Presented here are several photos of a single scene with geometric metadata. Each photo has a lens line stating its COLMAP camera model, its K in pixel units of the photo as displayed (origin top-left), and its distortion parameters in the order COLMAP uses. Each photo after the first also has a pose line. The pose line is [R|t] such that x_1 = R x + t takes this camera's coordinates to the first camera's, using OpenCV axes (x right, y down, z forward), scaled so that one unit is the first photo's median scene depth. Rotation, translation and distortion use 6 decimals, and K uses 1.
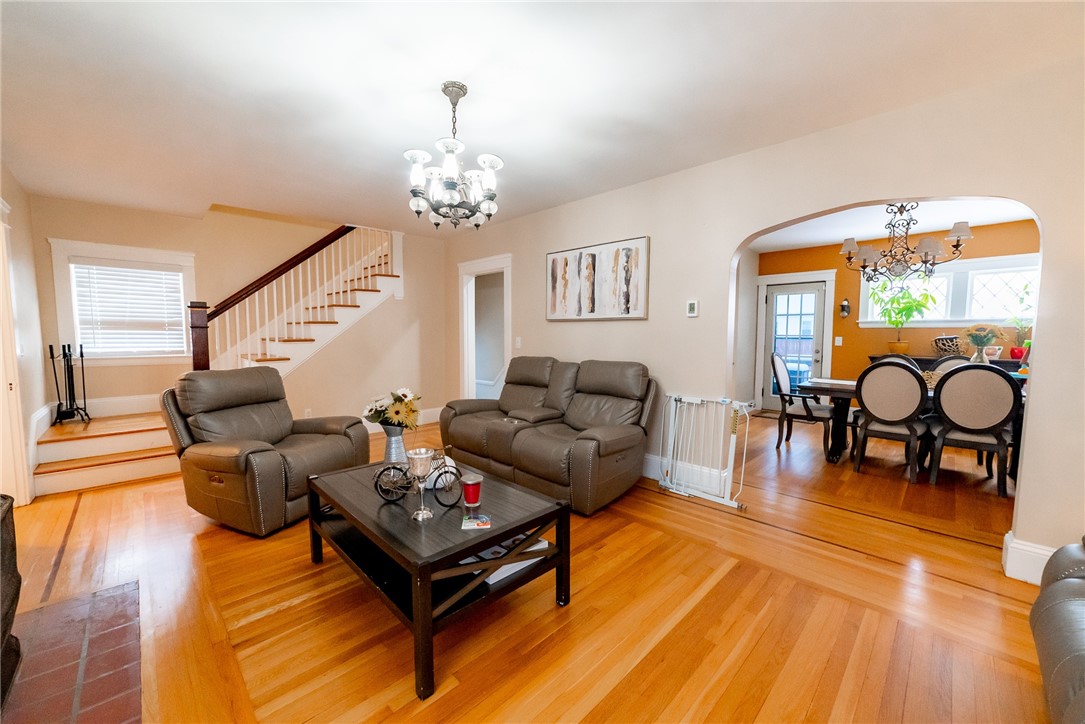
lens RADIAL K [[418.6, 0, 541.0], [0, 418.6, 363.4], [0, 0, 1]] dist [-0.001357, 0.001375]
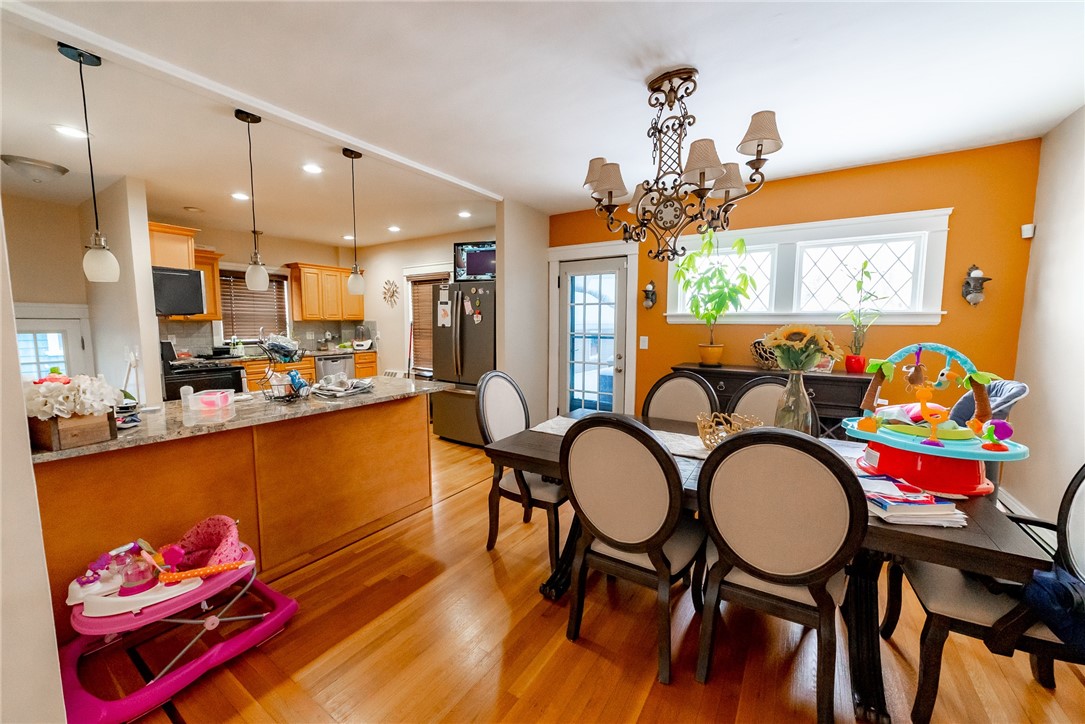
lens RADIAL K [[418.6, 0, 537.4], [0, 418.6, 360.8], [0, 0, 1]] dist [-0.001357, 0.001375]
pose [[0.978742, -0.014748, 0.204566, 0.454478], [0.010485, 0.999705, 0.021906, -0.045098], [-0.204828, -0.019296, 0.978608, 0.404528]]
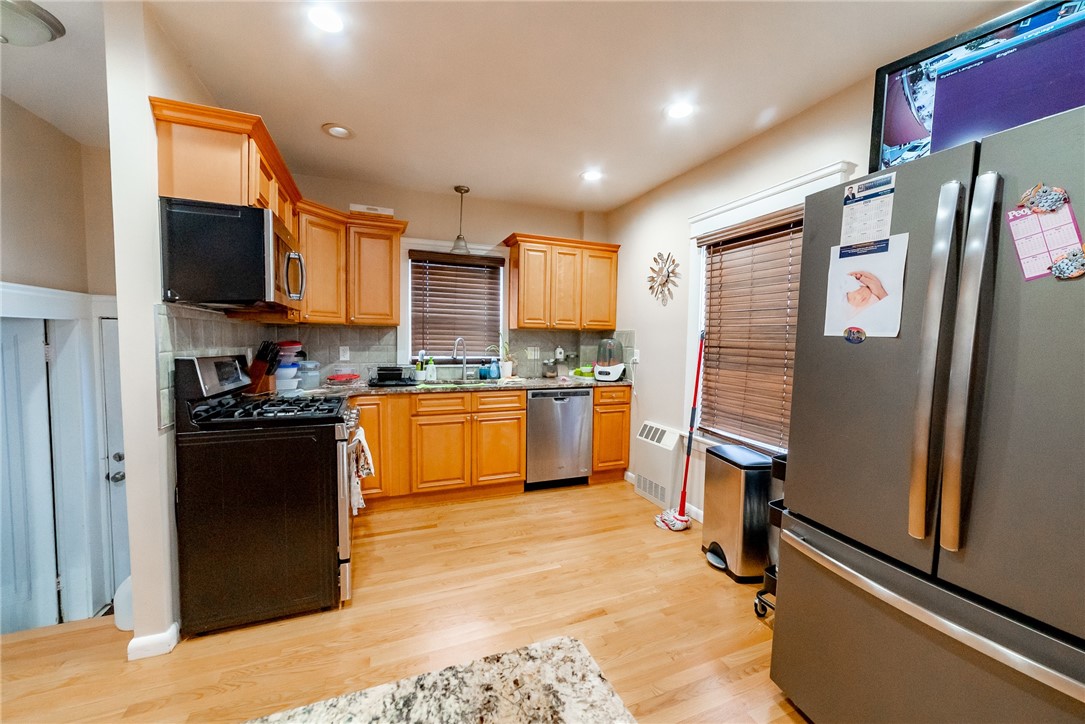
lens RADIAL K [[418.6, 0, 545.6], [0, 418.6, 356.1], [0, 0, 1]] dist [-0.001357, 0.001375]
pose [[0.923345, 0.033832, -0.382479, 0.374485], [-0.046115, 0.998672, -0.022991, -0.075831], [0.381193, 0.038867, 0.923678, 1.013757]]
